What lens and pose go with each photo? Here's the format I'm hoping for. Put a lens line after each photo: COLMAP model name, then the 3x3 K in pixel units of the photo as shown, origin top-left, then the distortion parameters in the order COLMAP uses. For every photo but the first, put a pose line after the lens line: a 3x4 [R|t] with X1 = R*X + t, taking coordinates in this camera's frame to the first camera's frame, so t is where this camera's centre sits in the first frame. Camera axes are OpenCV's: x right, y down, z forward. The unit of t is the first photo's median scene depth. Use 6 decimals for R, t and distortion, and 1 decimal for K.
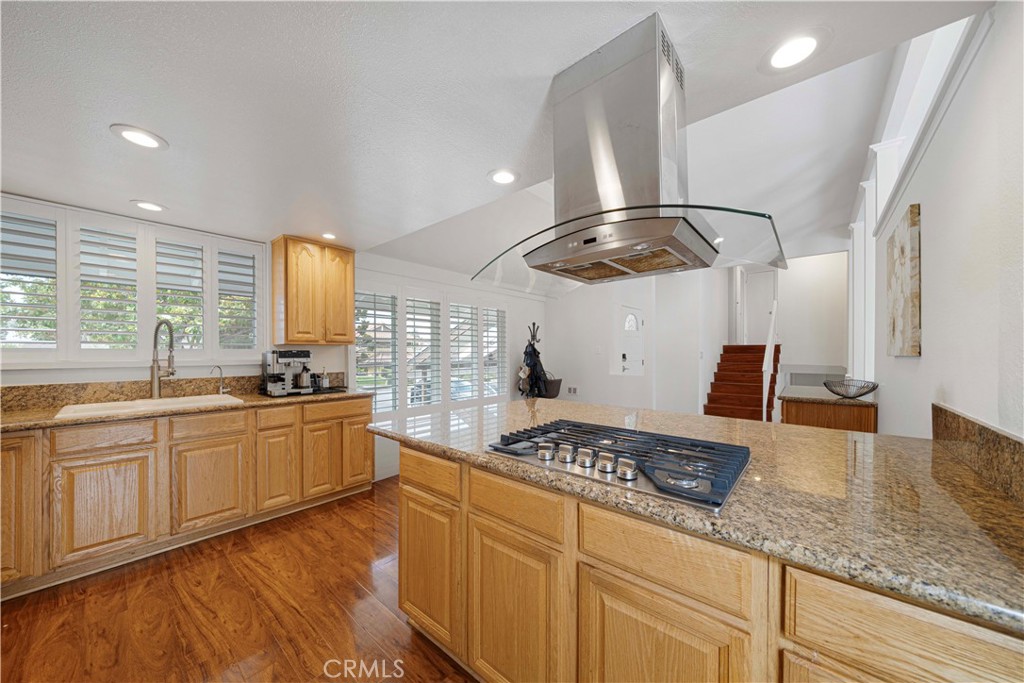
lens RADIAL K [[355.9, 0, 510.7], [0, 355.9, 350.3], [0, 0, 1]] dist [-0.001050, -0.000025]
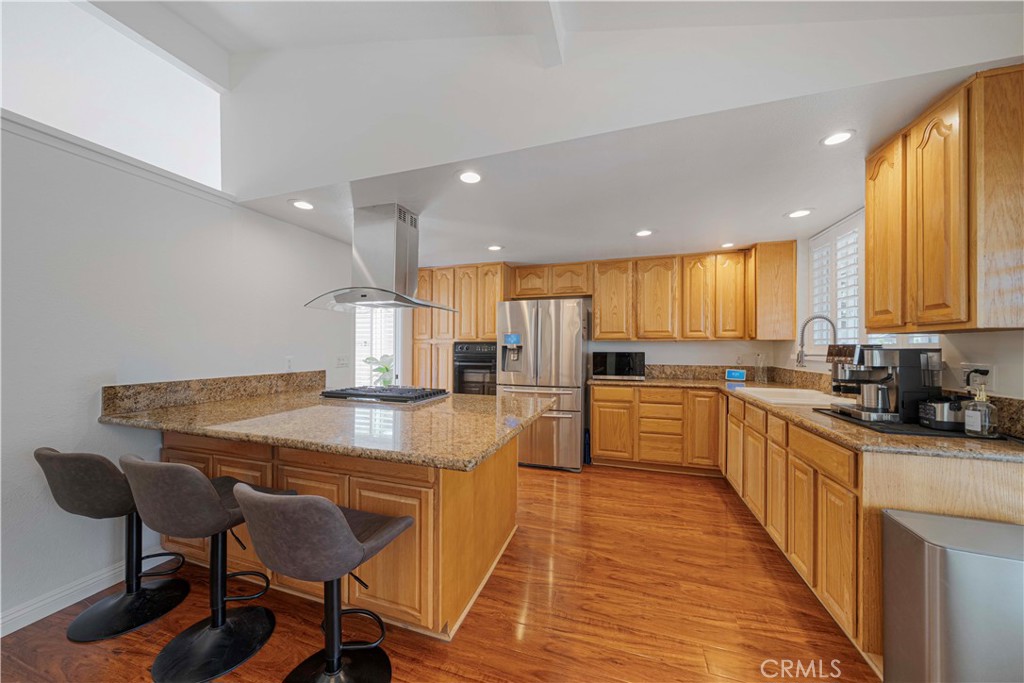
lens RADIAL K [[353.4, 0, 505.9], [0, 353.4, 347.7], [0, 0, 1]] dist [-0.001810, -0.000204]
pose [[-0.926941, -0.002095, -0.375202, 0.181828], [-0.001878, 0.999998, -0.000943, 0.007493], [0.375203, -0.000169, -0.926943, 1.379591]]
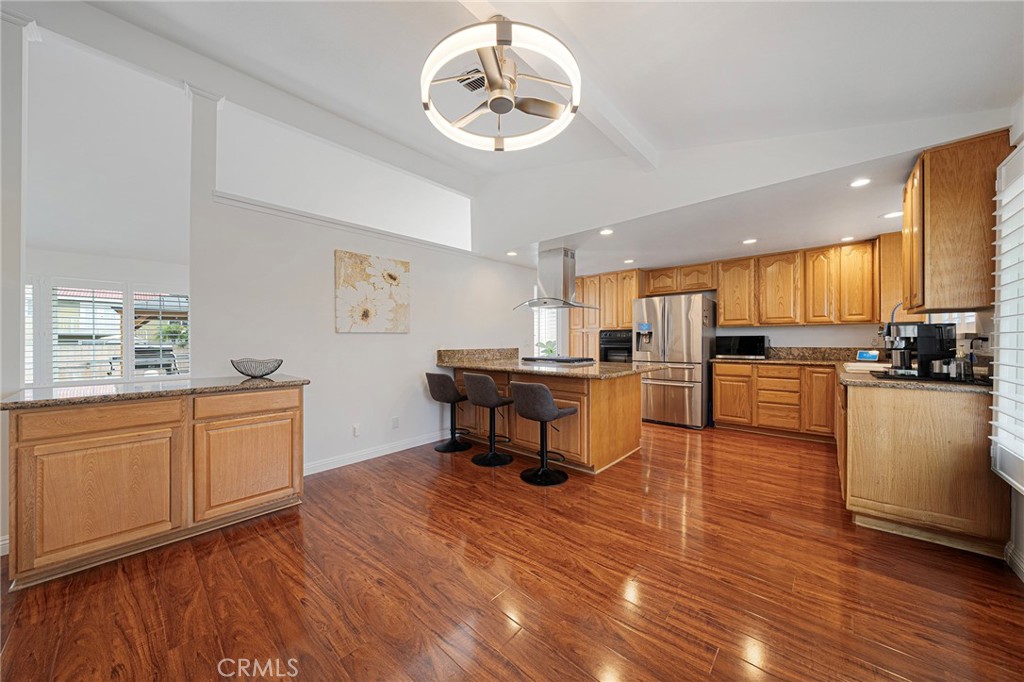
lens RADIAL K [[349.9, 0, 506.0], [0, 349.9, 342.4], [0, 0, 1]] dist [-0.001714, -0.000208]
pose [[-0.999426, 0.003387, 0.033719, 0.292684], [0.003450, 0.999992, 0.001795, 0.044827], [-0.033713, 0.001911, -0.999430, 1.920275]]
